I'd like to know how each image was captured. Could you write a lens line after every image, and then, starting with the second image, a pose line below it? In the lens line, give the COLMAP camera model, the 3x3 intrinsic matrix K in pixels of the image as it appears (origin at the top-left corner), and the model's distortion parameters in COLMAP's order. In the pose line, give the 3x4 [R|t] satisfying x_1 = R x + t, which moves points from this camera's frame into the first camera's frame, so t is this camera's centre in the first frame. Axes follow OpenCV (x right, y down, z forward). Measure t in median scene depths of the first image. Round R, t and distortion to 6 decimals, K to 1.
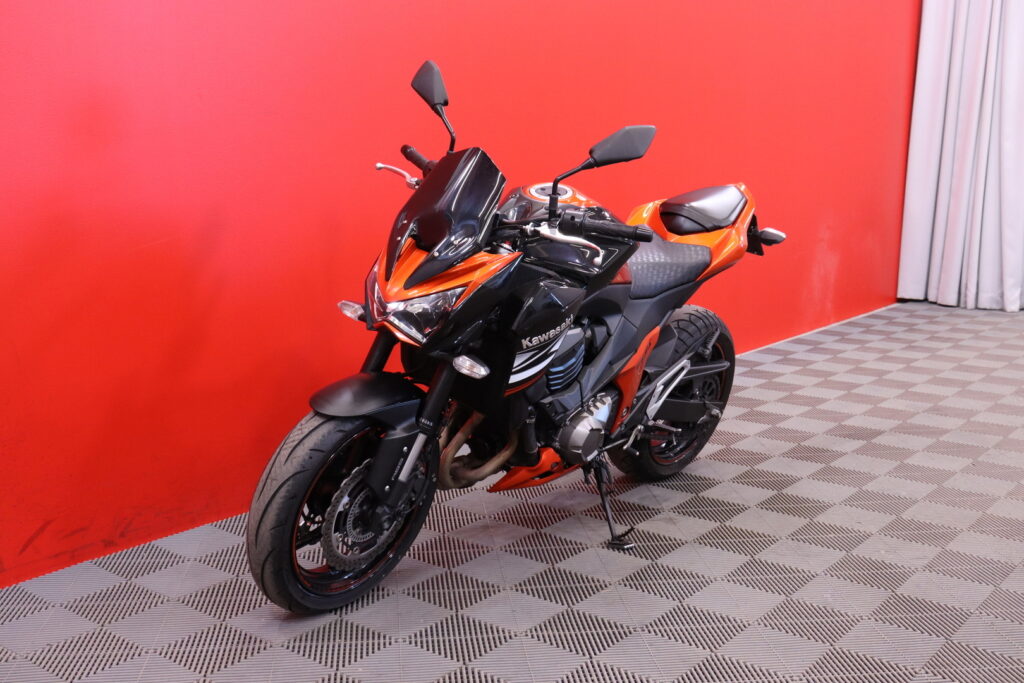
lens RADIAL K [[1127.2, 0, 512.0], [0, 1127.2, 341.5], [0, 0, 1]] dist [0.085293, -0.010687]
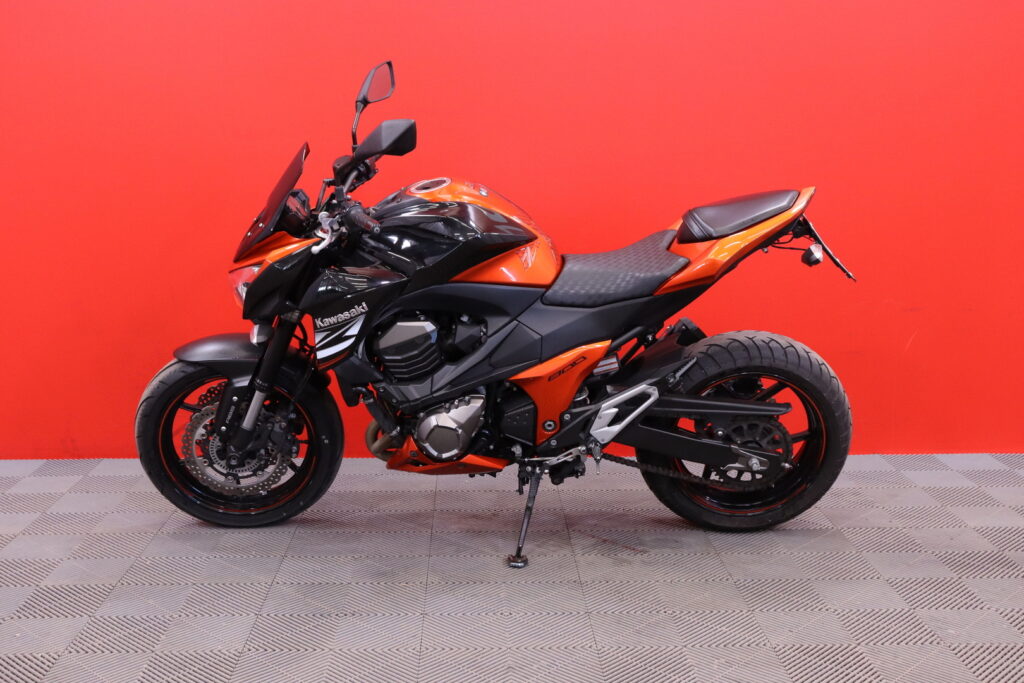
lens RADIAL K [[1080.6, 0, 512.0], [0, 1080.6, 341.5], [0, 0, 1]] dist [-0.006123, -0.022862]
pose [[0.623234, 0.125164, -0.771954, 0.753602], [-0.133425, 0.989655, 0.052741, -0.048882], [0.770569, 0.070128, 0.633487, 0.404637]]
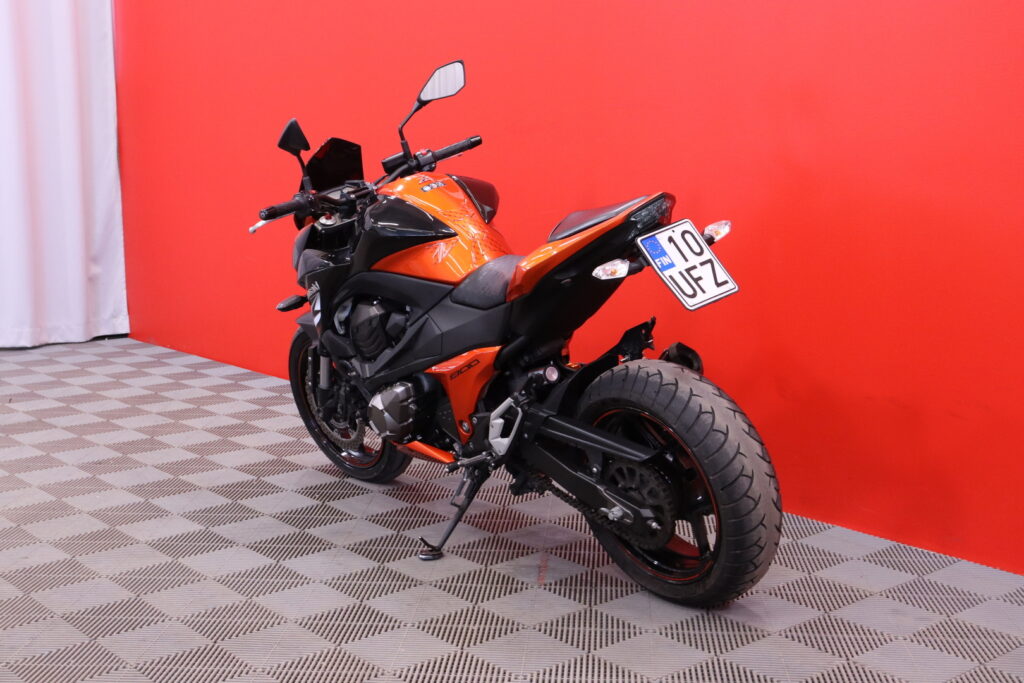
lens RADIAL K [[1322.7, 0, 512.0], [0, 1322.7, 341.5], [0, 0, 1]] dist [0.063404, 0.037106]
pose [[-0.210300, 0.141061, -0.967407, 1.110851], [-0.176473, 0.967803, 0.179482, -0.201989], [0.961577, 0.208467, -0.178636, 1.204298]]
